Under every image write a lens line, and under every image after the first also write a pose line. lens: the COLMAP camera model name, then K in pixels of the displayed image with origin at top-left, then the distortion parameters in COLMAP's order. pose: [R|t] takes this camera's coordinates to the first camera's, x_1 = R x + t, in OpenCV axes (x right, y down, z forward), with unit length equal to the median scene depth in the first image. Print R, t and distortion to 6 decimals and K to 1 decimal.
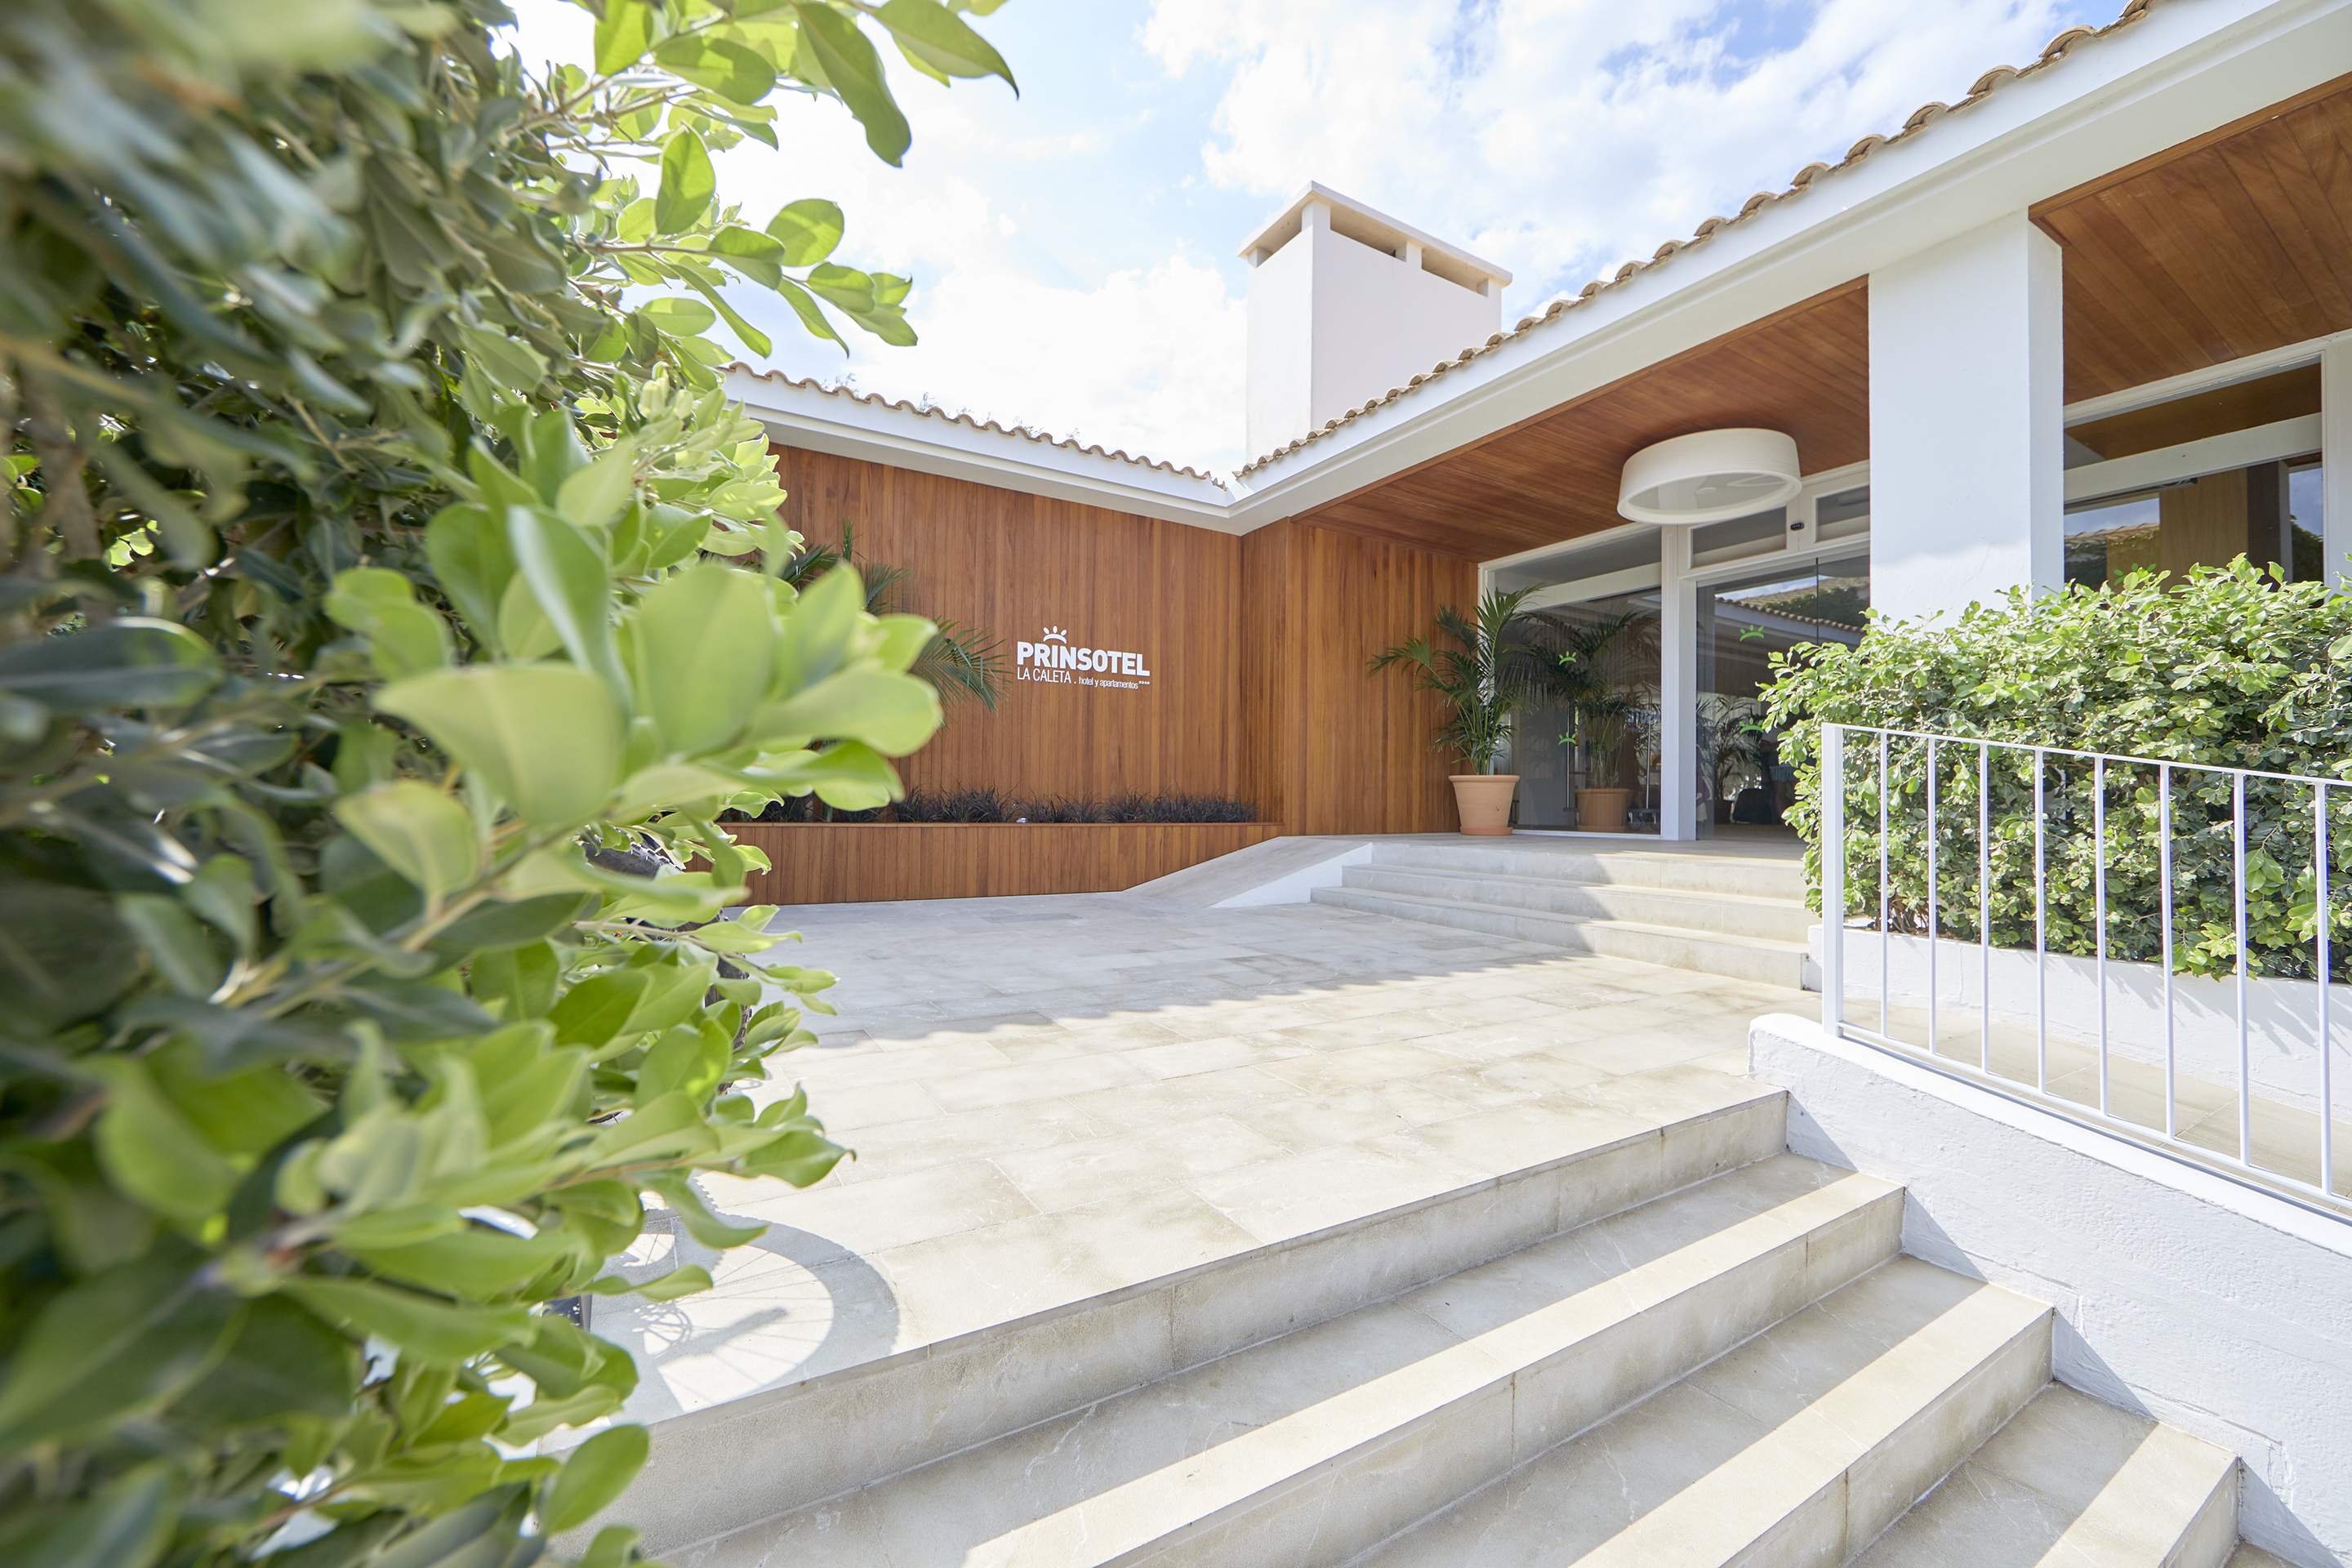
lens RADIAL K [[927.1, 0, 1187.2], [0, 927.1, 785.6], [0, 0, 1]] dist [-0.017588, 0.006274]
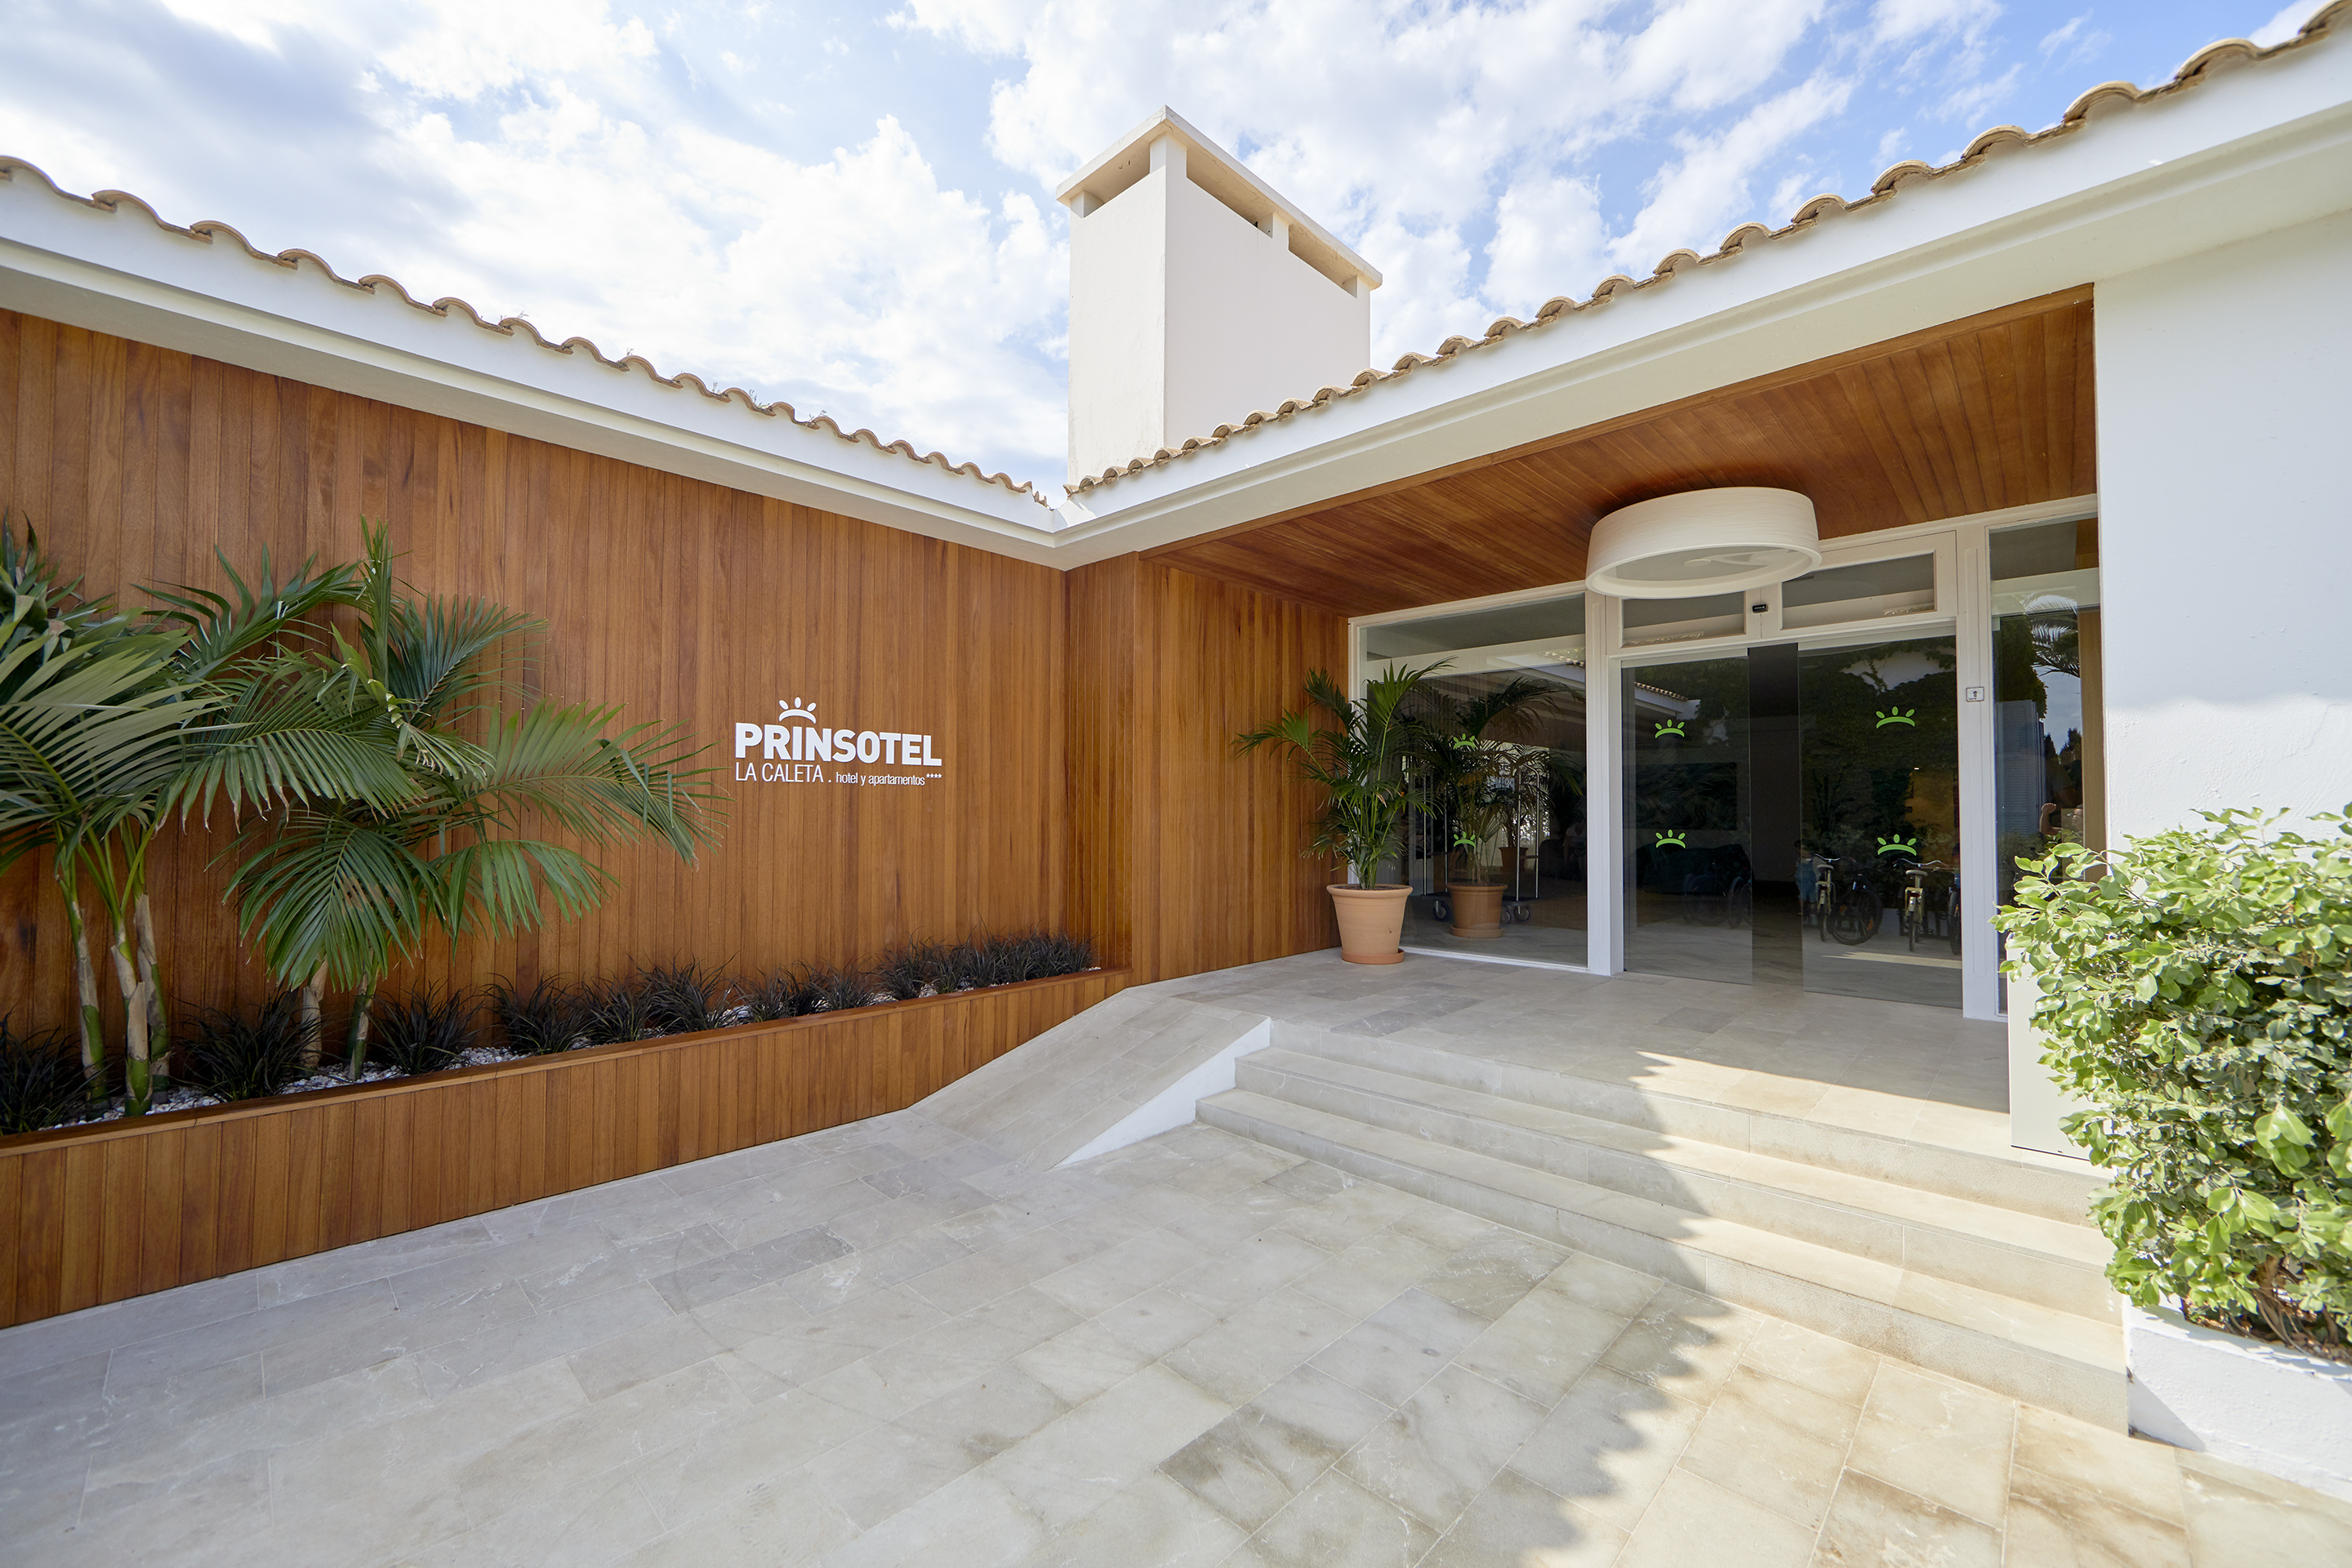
lens RADIAL K [[927.1, 0, 1187.2], [0, 927.1, 785.6], [0, 0, 1]] dist [-0.017588, 0.006274]
pose [[0.966689, -0.001328, 0.255950, -0.040965], [0.003432, 0.999964, -0.007773, -0.098542], [-0.255930, 0.008393, 0.966659, 0.279028]]
